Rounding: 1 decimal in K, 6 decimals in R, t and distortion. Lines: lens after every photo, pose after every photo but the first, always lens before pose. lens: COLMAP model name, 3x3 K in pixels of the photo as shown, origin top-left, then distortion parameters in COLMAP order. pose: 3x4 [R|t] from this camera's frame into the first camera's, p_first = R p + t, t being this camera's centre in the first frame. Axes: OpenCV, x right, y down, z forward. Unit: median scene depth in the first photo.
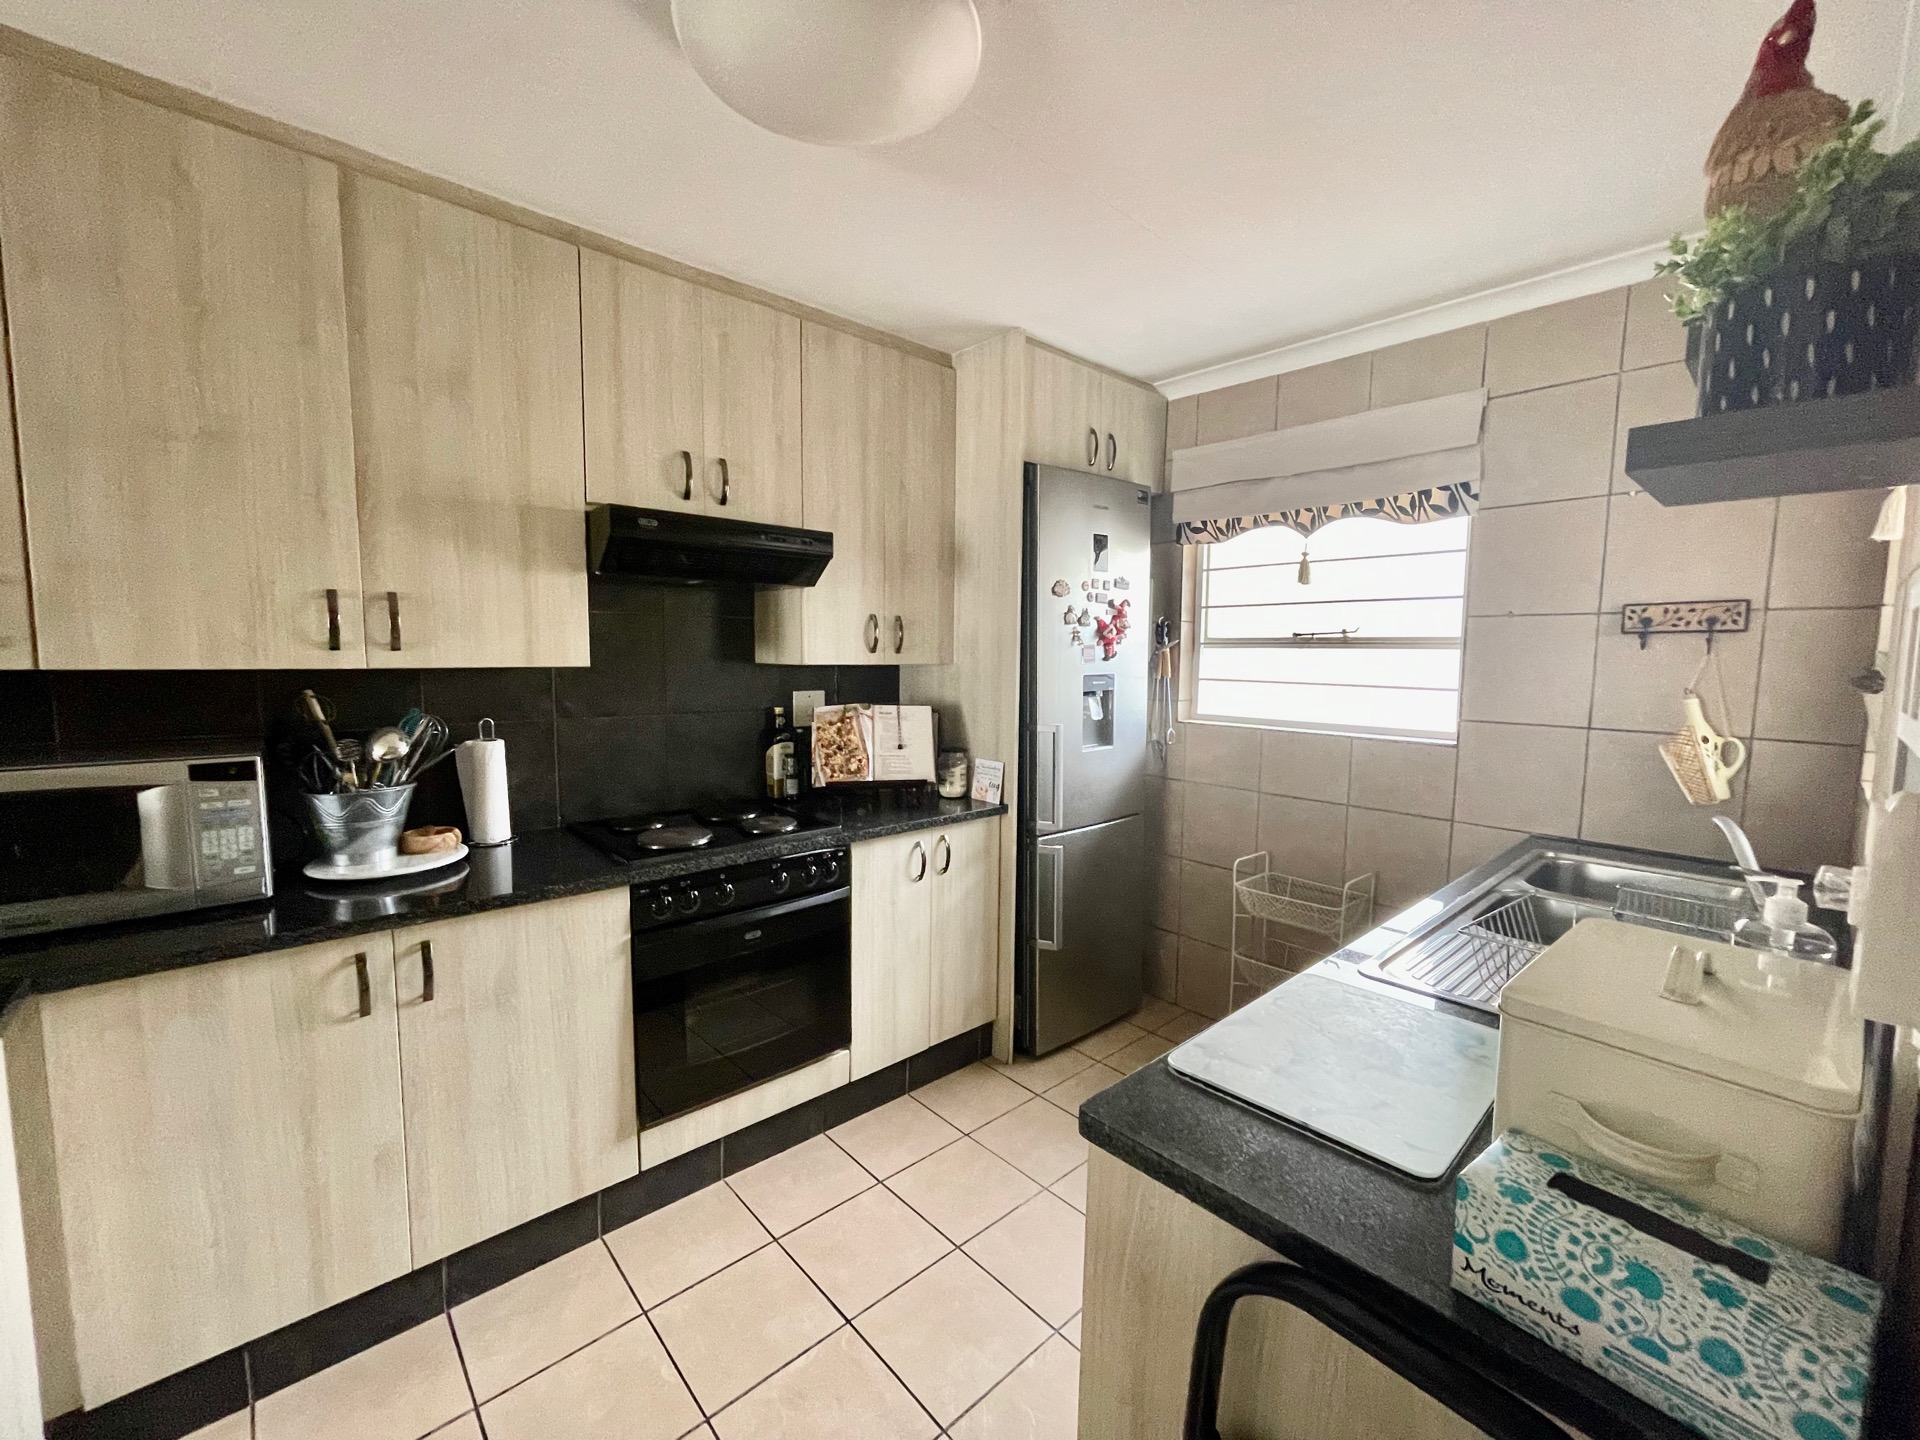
lens RADIAL K [[778.0, 0, 976.0], [0, 778.0, 727.9], [0, 0, 1]] dist [-0.002257, 0.000215]
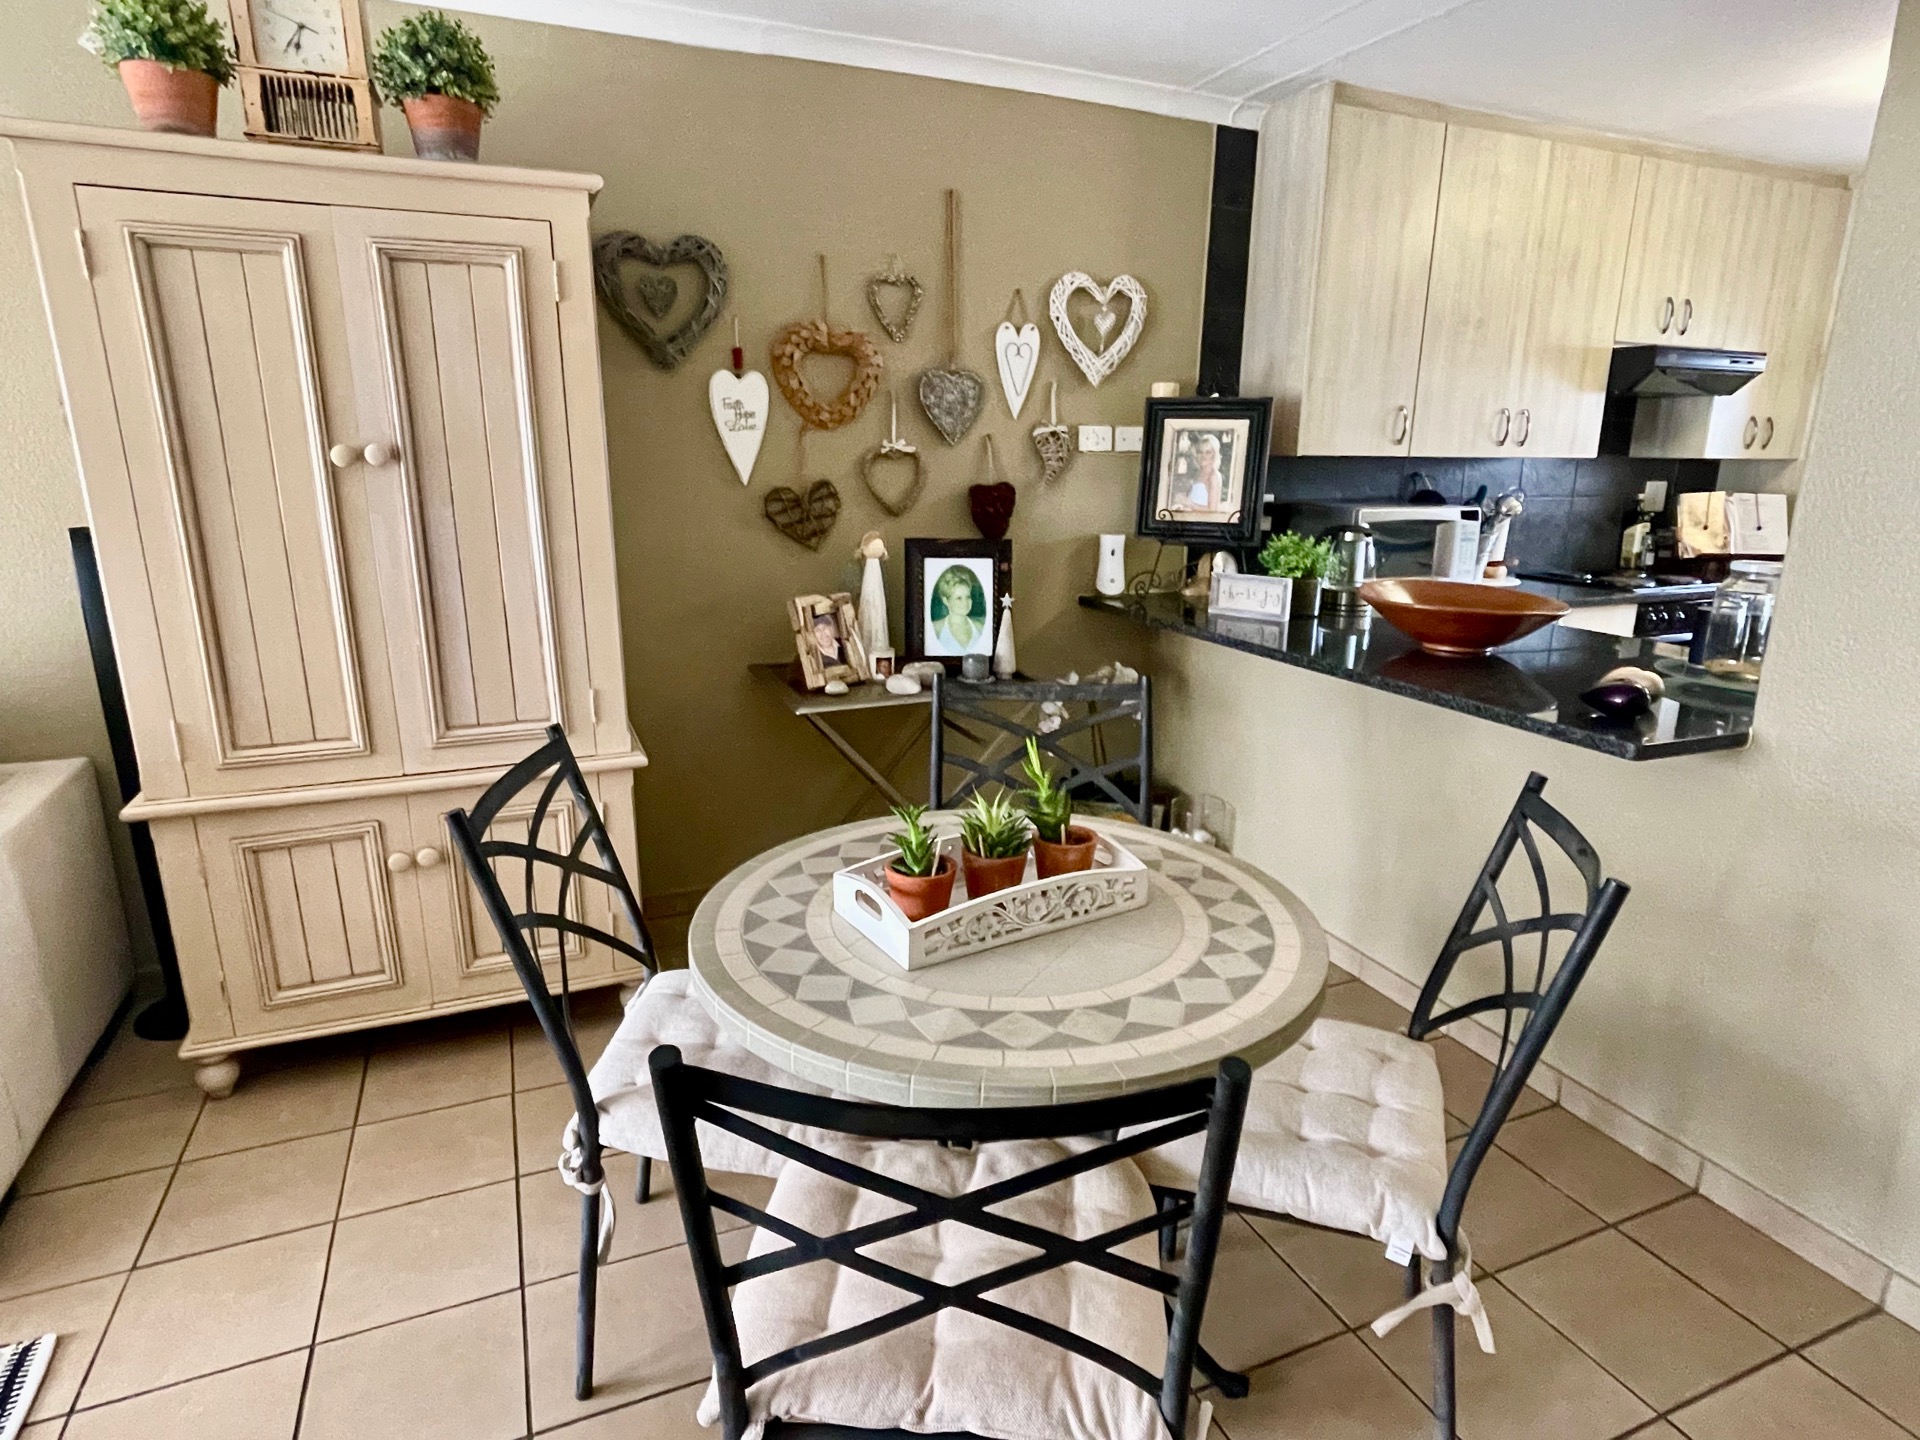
lens RADIAL K [[1078.9, 0, 979.1], [0, 1078.9, 723.8], [0, 0, 1]] dist [0.010067, -0.006982]
pose [[0.946512, 0.077461, -0.313232, -0.763394], [-0.030518, 0.987896, 0.152084, 0.117350], [0.321221, -0.134390, 0.937420, -1.121807]]
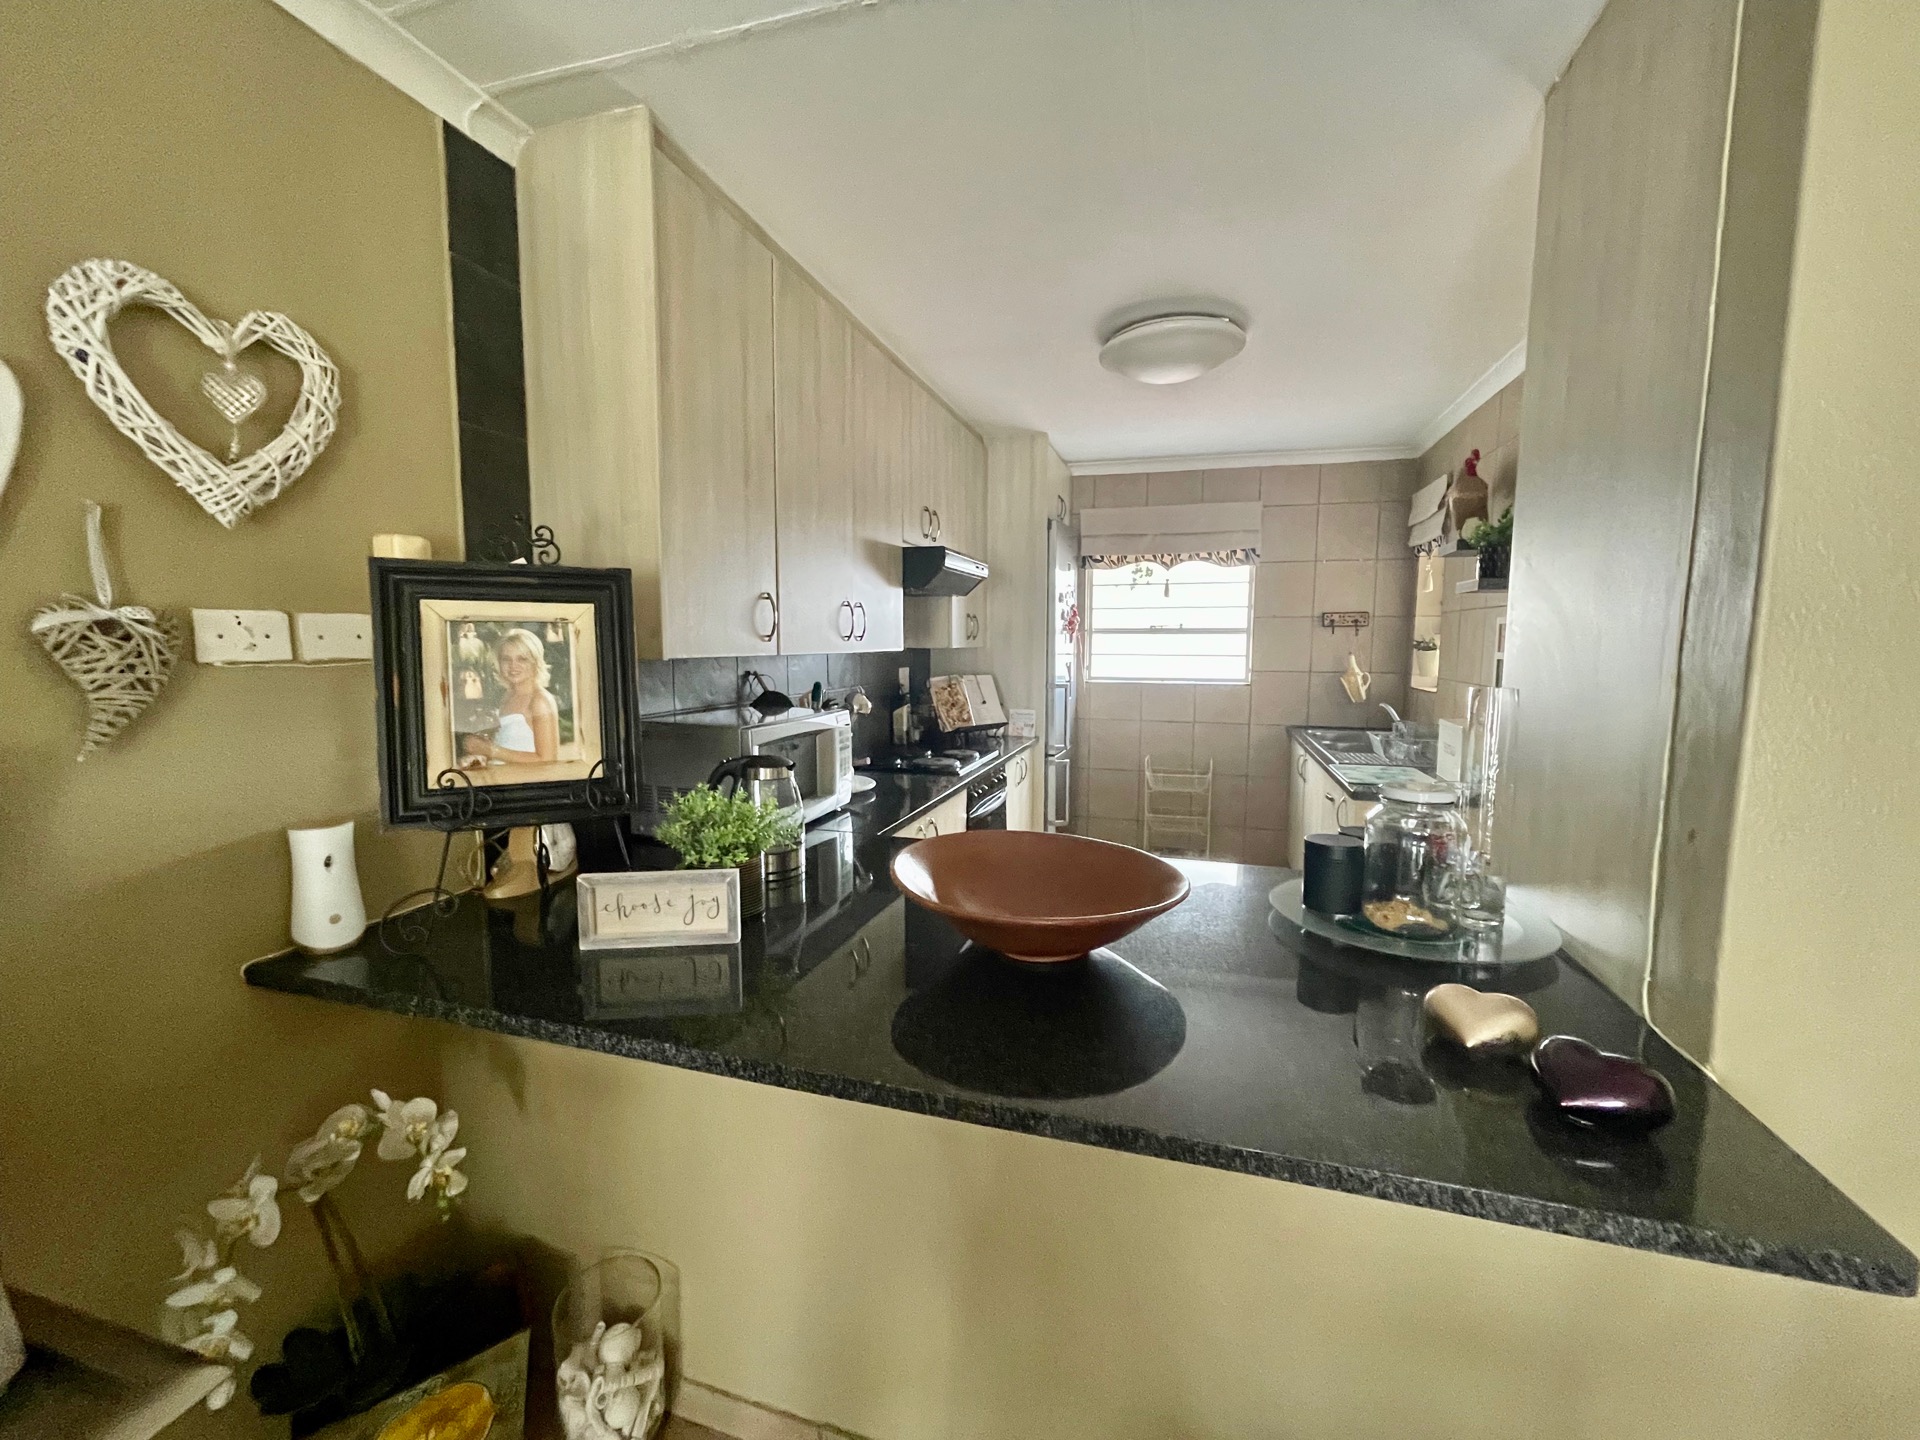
lens RADIAL K [[778.0, 0, 970.8], [0, 778.0, 723.5], [0, 0, 1]] dist [-0.002257, 0.000215]
pose [[0.856454, -0.066999, 0.511858, -0.965814], [0.060181, 0.997740, 0.029901, 0.020024], [-0.512704, 0.005195, 0.858550, -0.296372]]
